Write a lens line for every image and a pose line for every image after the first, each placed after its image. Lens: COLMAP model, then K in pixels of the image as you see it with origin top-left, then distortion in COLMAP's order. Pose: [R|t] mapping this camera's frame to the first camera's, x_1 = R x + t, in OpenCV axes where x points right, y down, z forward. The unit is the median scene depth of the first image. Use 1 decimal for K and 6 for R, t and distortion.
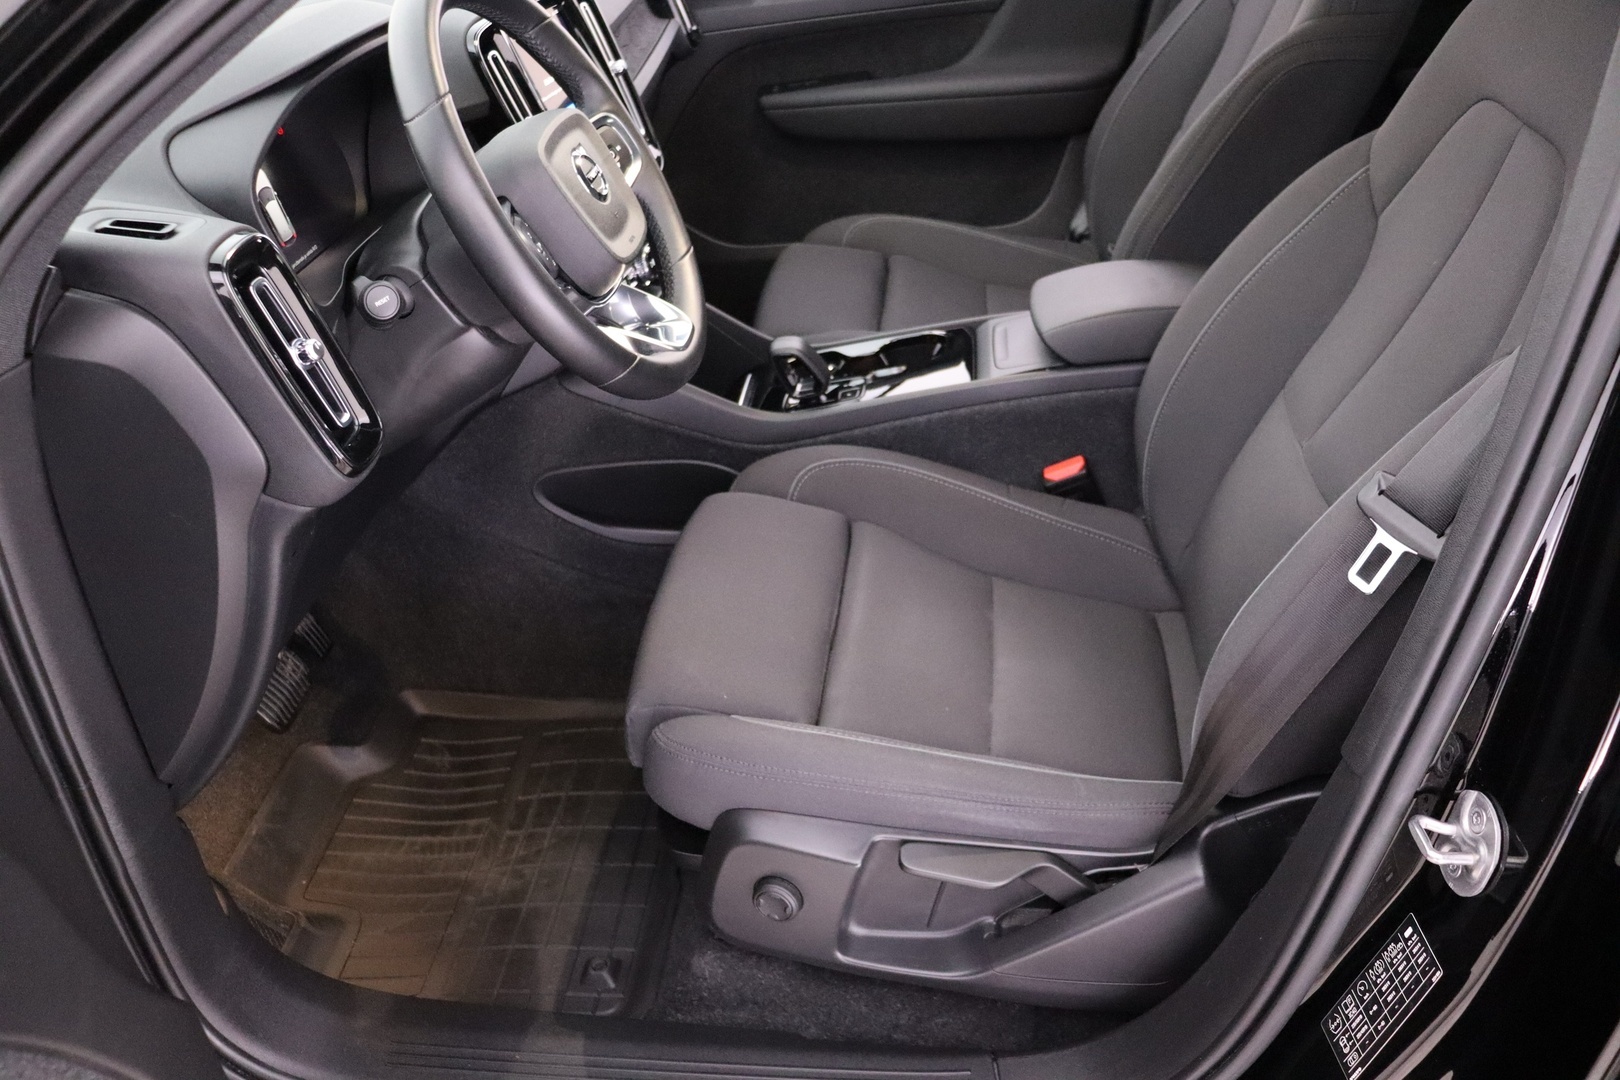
lens RADIAL K [[1454.7, 0, 810.0], [0, 1454.7, 540.0], [0, 0, 1]] dist [-0.114330, 0.002617]
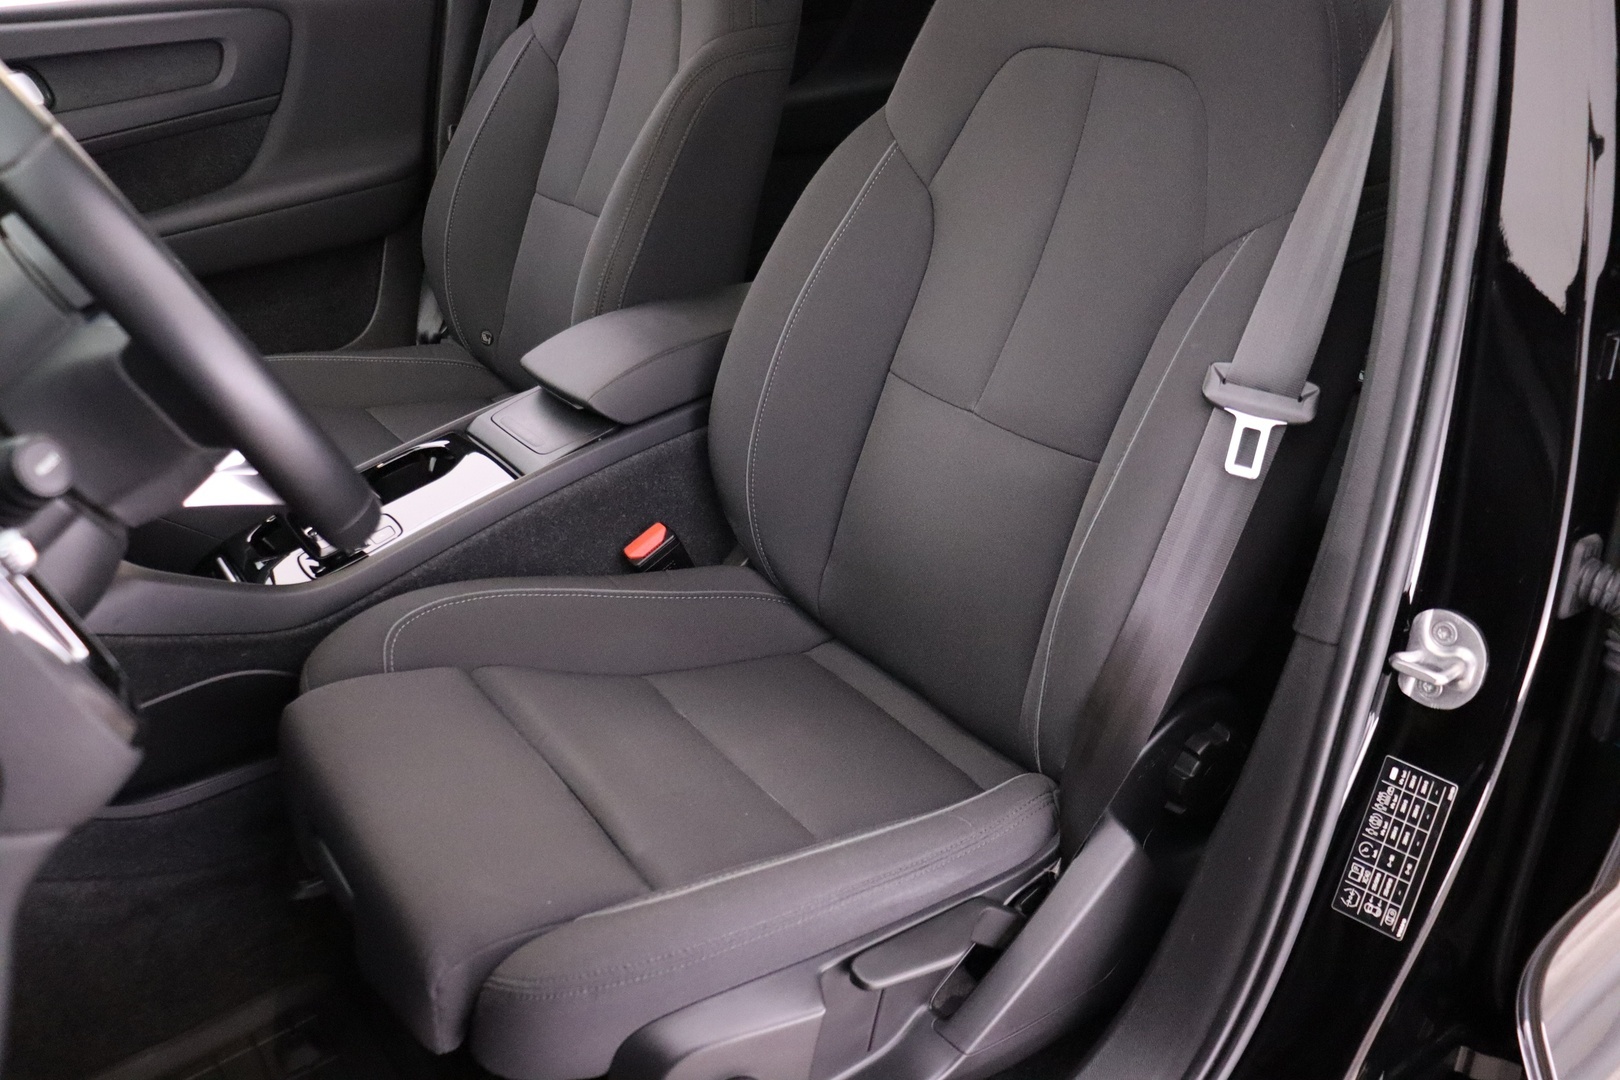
lens RADIAL K [[1447.3, 0, 810.0], [0, 1447.3, 540.0], [0, 0, 1]] dist [-0.194986, 0.207114]
pose [[0.741681, -0.272950, 0.612705, -0.355026], [0.342790, 0.939405, 0.003541, -0.023864], [-0.576545, 0.207403, 0.790304, 0.302312]]
